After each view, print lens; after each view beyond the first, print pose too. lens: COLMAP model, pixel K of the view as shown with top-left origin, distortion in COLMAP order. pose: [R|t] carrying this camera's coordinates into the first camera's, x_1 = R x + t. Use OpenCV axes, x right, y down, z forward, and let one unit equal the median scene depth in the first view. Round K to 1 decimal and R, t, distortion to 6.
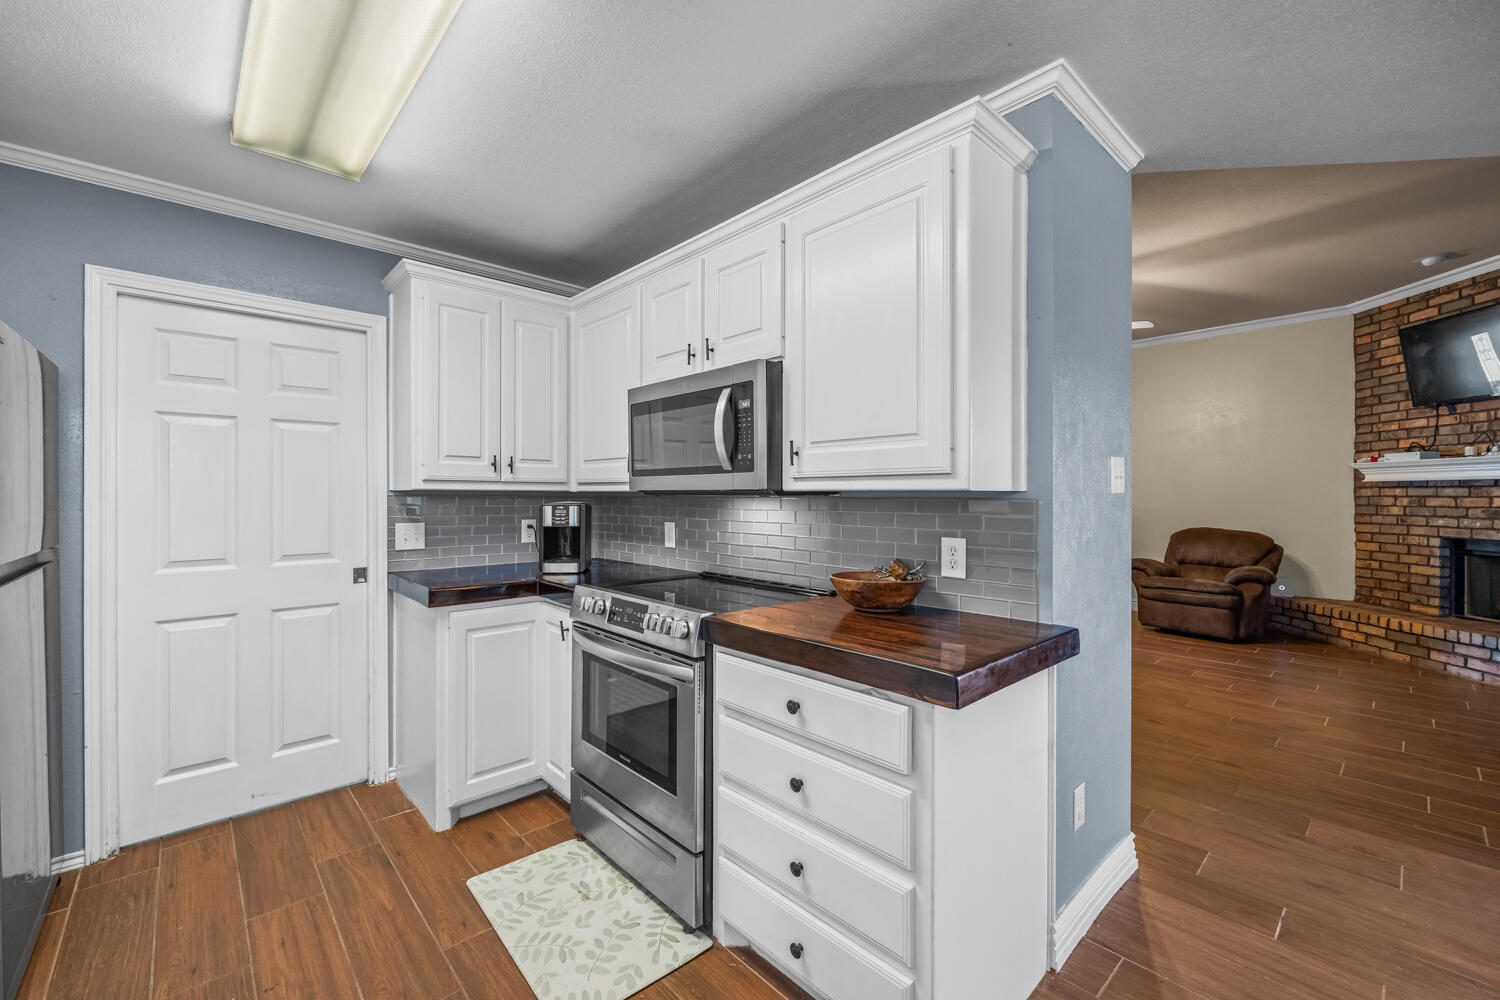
lens RADIAL K [[612.8, 0, 756.6], [0, 612.8, 498.6], [0, 0, 1]] dist [0.000942, 0.000018]
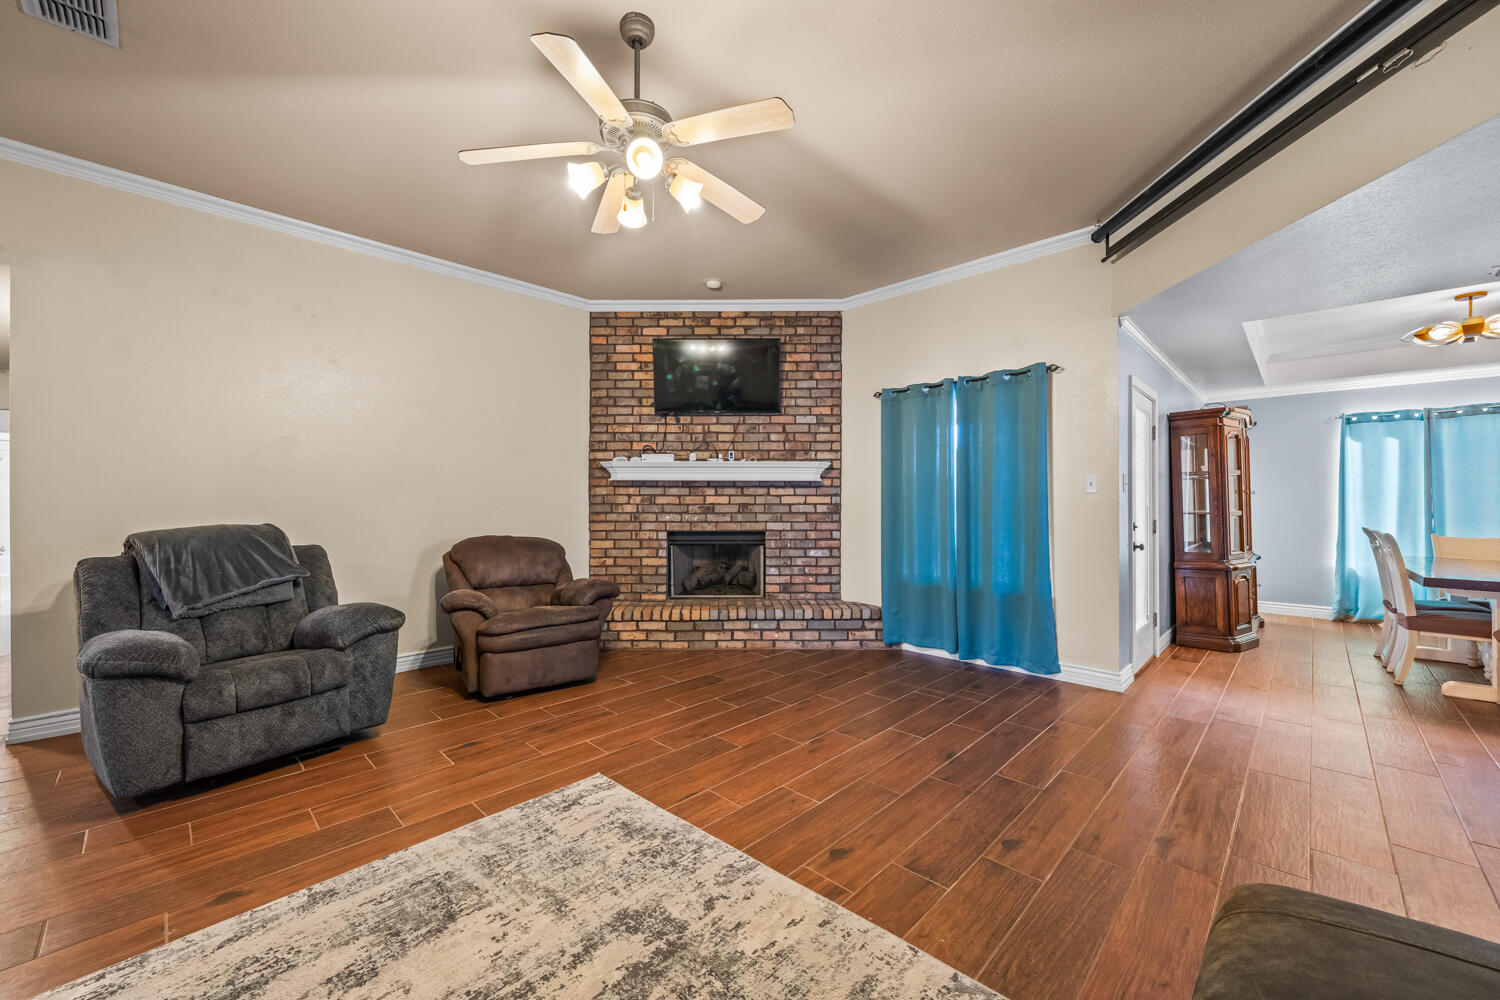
lens RADIAL K [[588.4, 0, 749.9], [0, 588.4, 496.1], [0, 0, 1]] dist [-0.000432, 0.000048]
pose [[-0.007933, 0.001984, 0.999967, 0.020396], [0.003566, 0.999992, -0.001956, 0.000929], [-0.999962, 0.003550, -0.007940, 0.820287]]
